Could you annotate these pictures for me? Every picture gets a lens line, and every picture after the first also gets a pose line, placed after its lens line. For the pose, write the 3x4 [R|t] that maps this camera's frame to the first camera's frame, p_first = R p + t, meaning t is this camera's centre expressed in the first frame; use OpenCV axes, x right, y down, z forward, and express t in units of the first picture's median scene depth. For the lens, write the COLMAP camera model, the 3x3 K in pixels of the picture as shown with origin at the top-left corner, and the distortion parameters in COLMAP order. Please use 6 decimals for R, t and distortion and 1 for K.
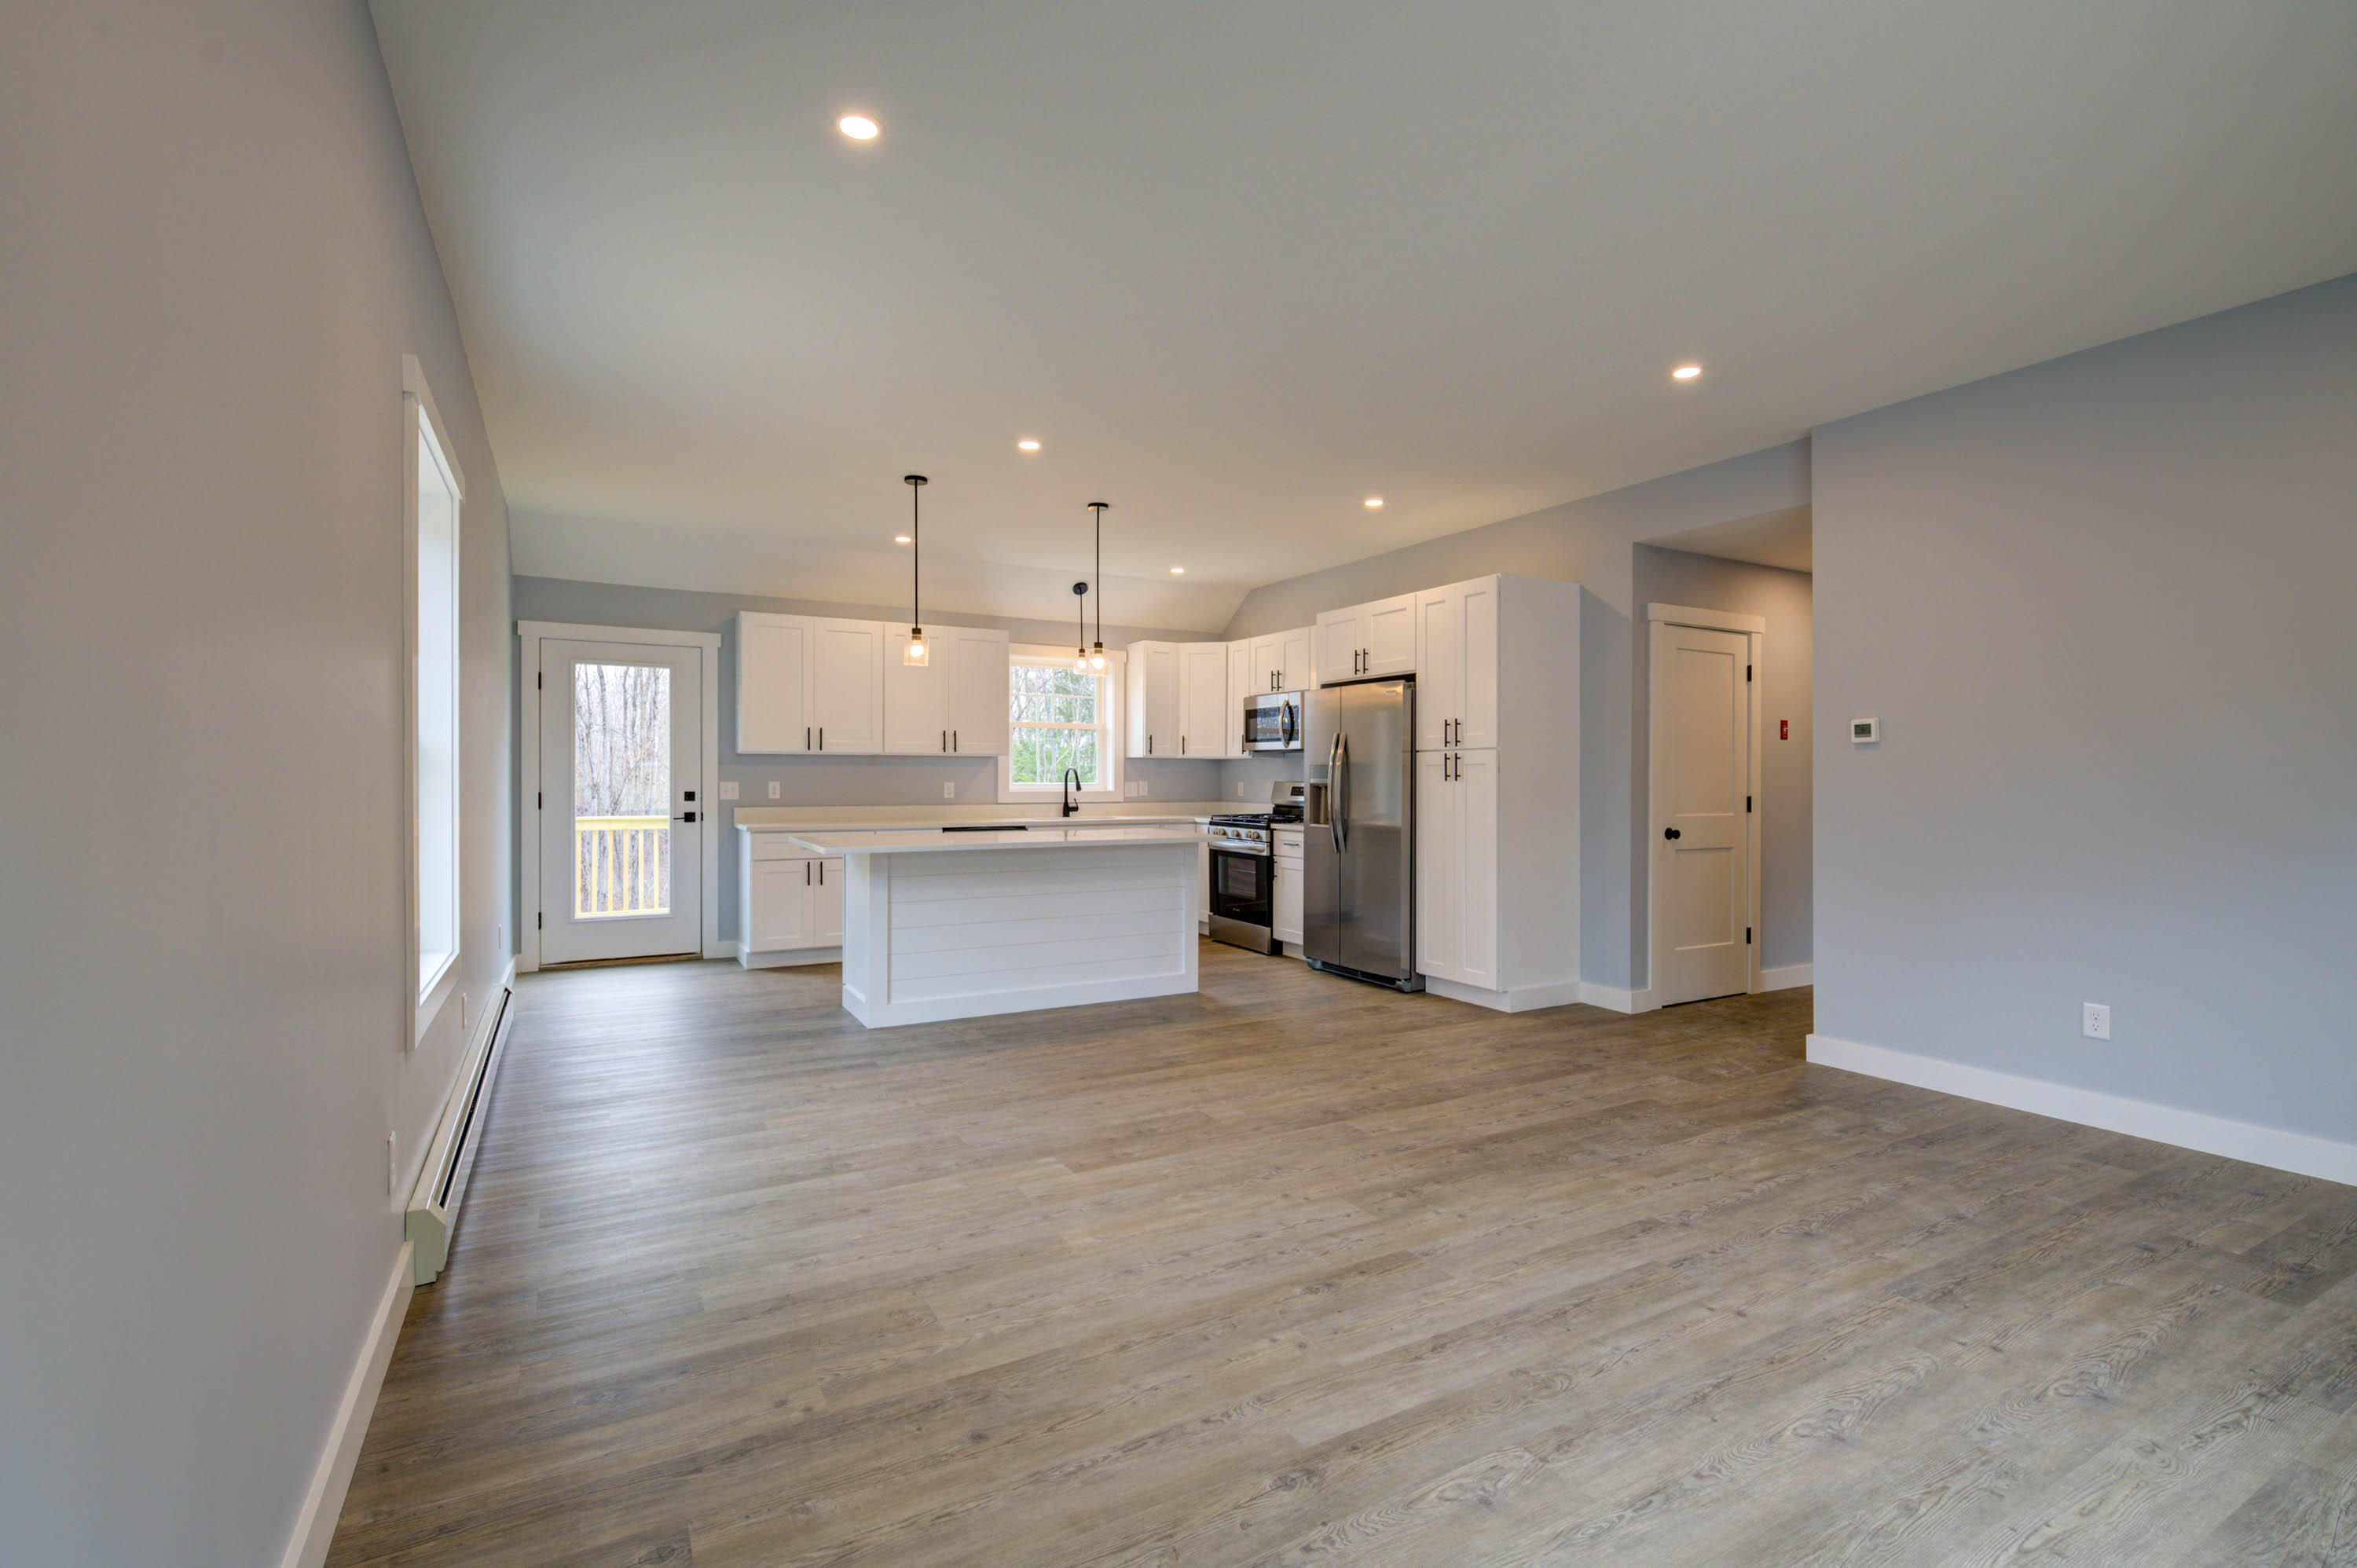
lens RADIAL K [[1056.4, 0, 1176.4], [0, 1056.4, 781.6], [0, 0, 1]] dist [0.004667, -0.003616]
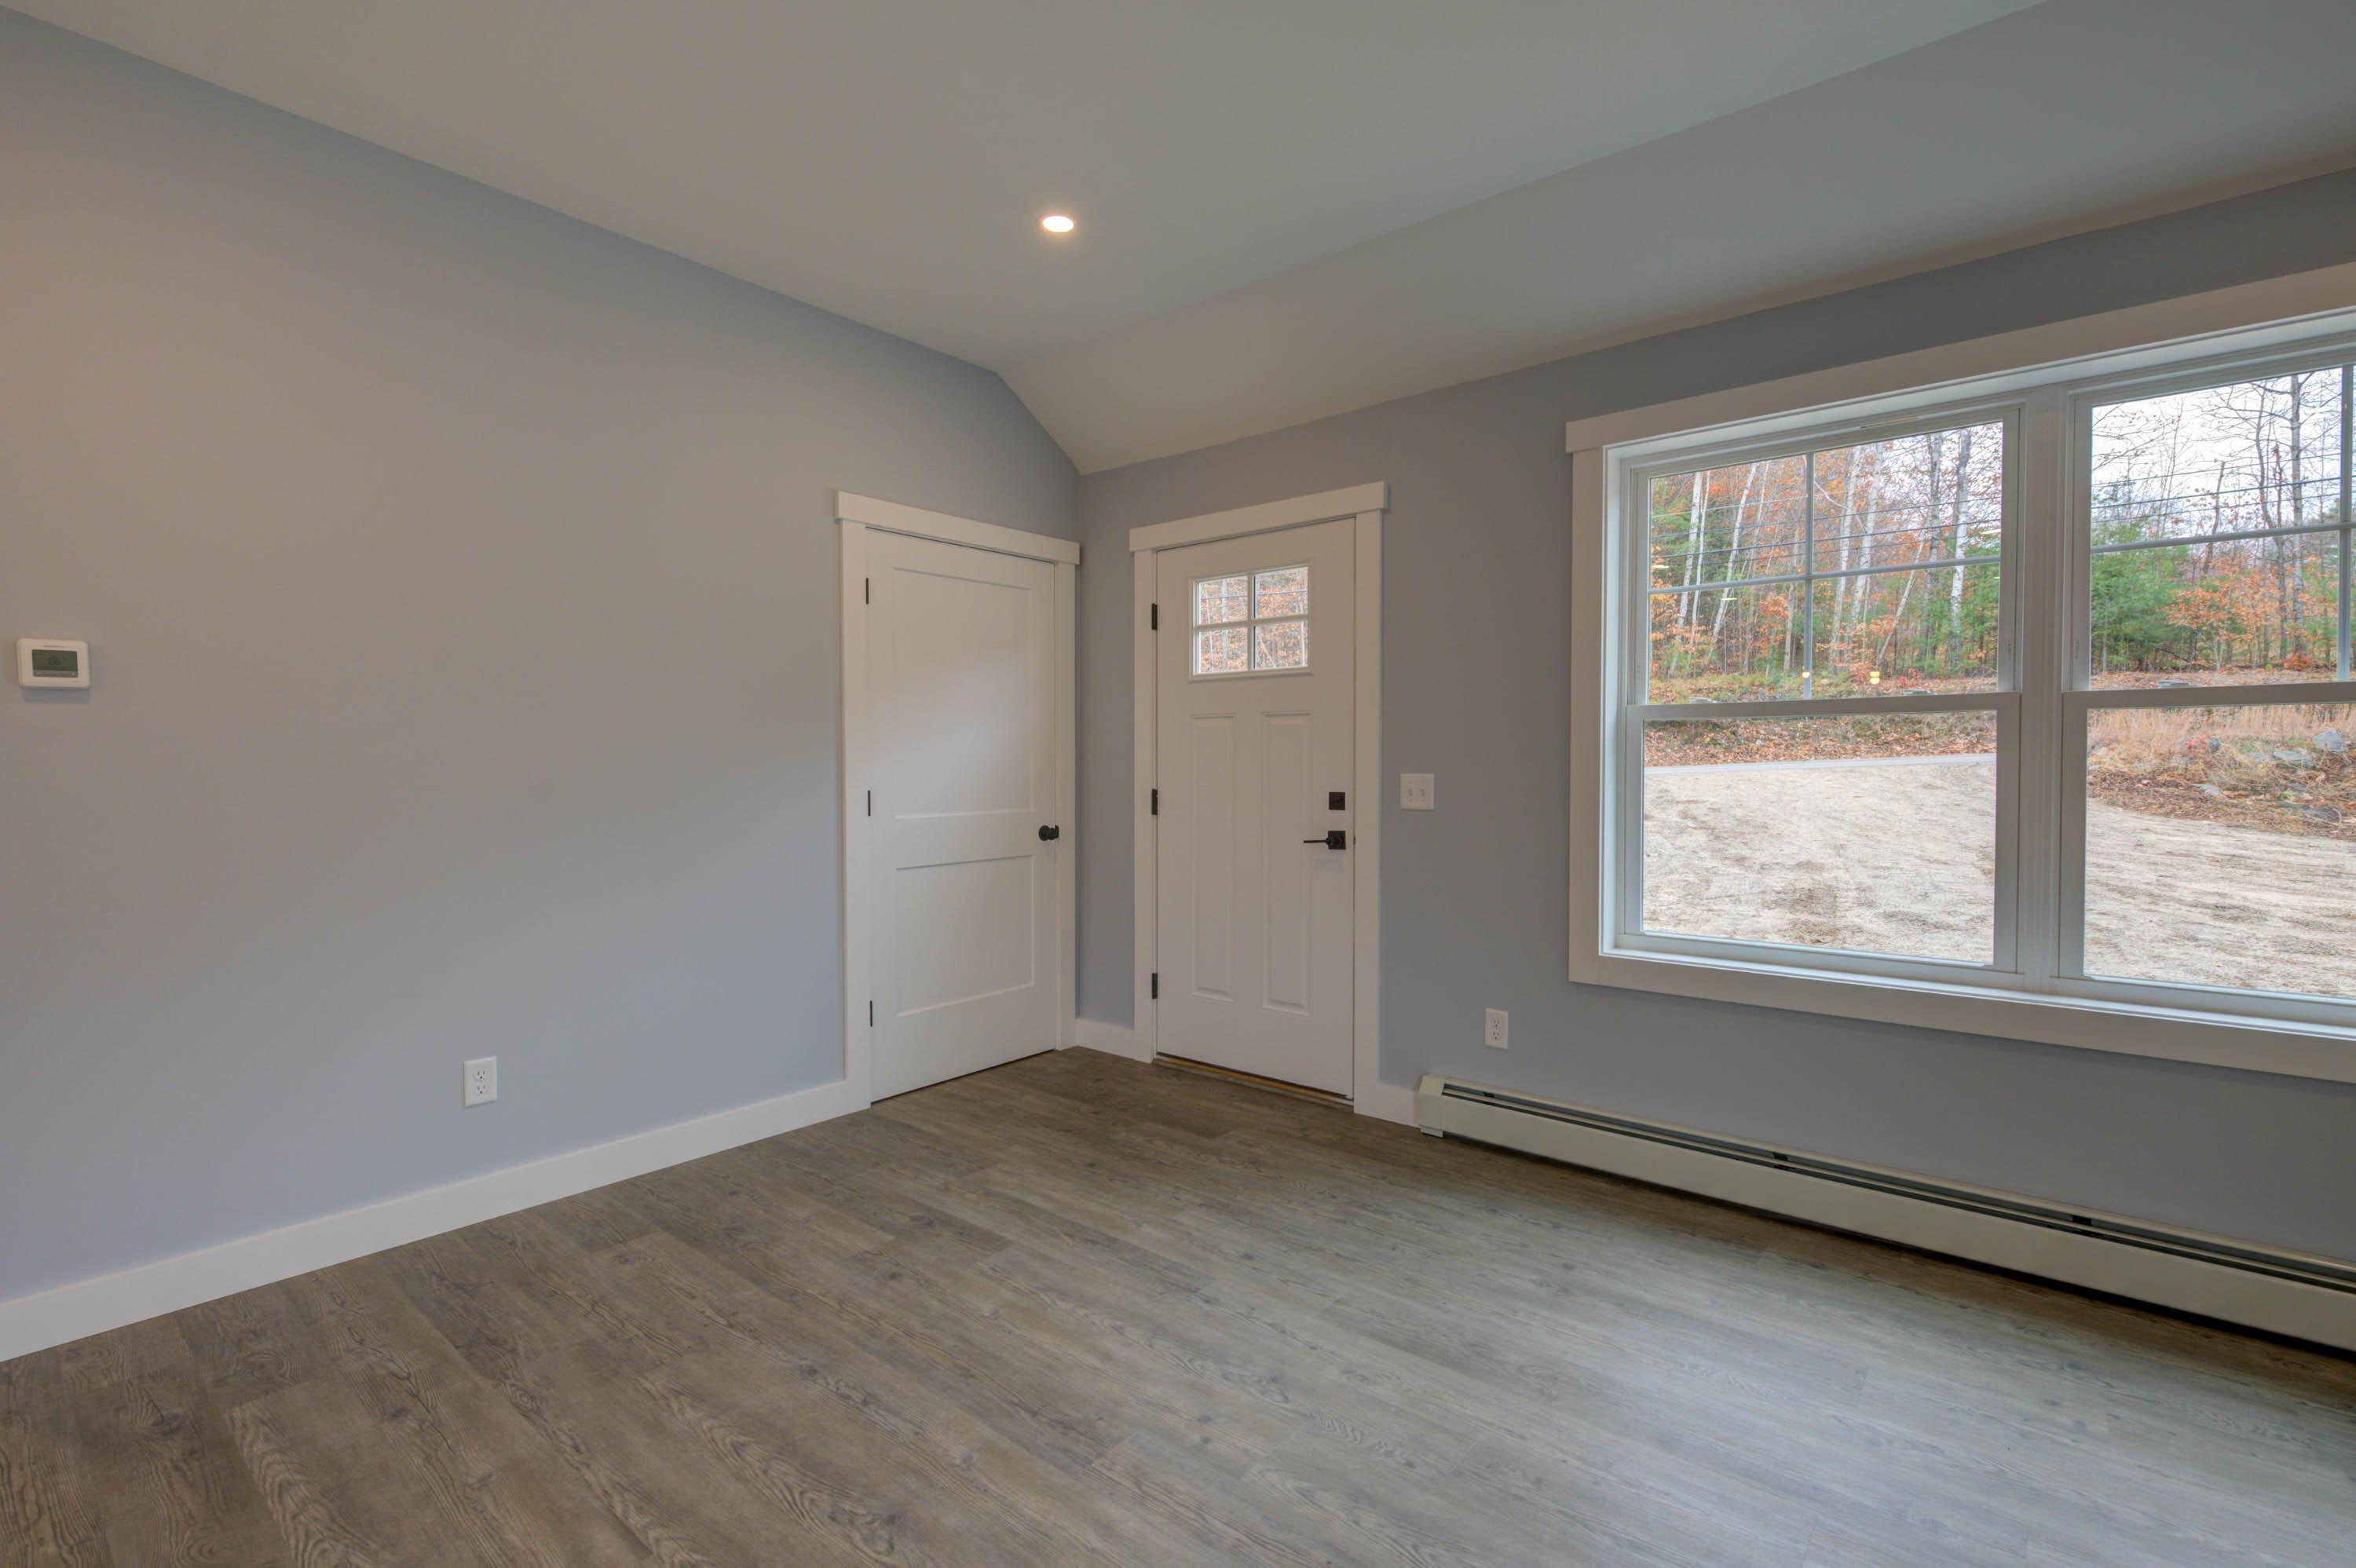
lens RADIAL K [[1055.9, 0, 1175.9], [0, 1055.9, 783.0], [0, 0, 1]] dist [0.004667, -0.003616]
pose [[-0.356983, -0.018766, 0.933923, -0.006093], [0.000737, 0.999792, 0.020371, -0.000994], [-0.934111, 0.007960, -0.356895, 0.525405]]
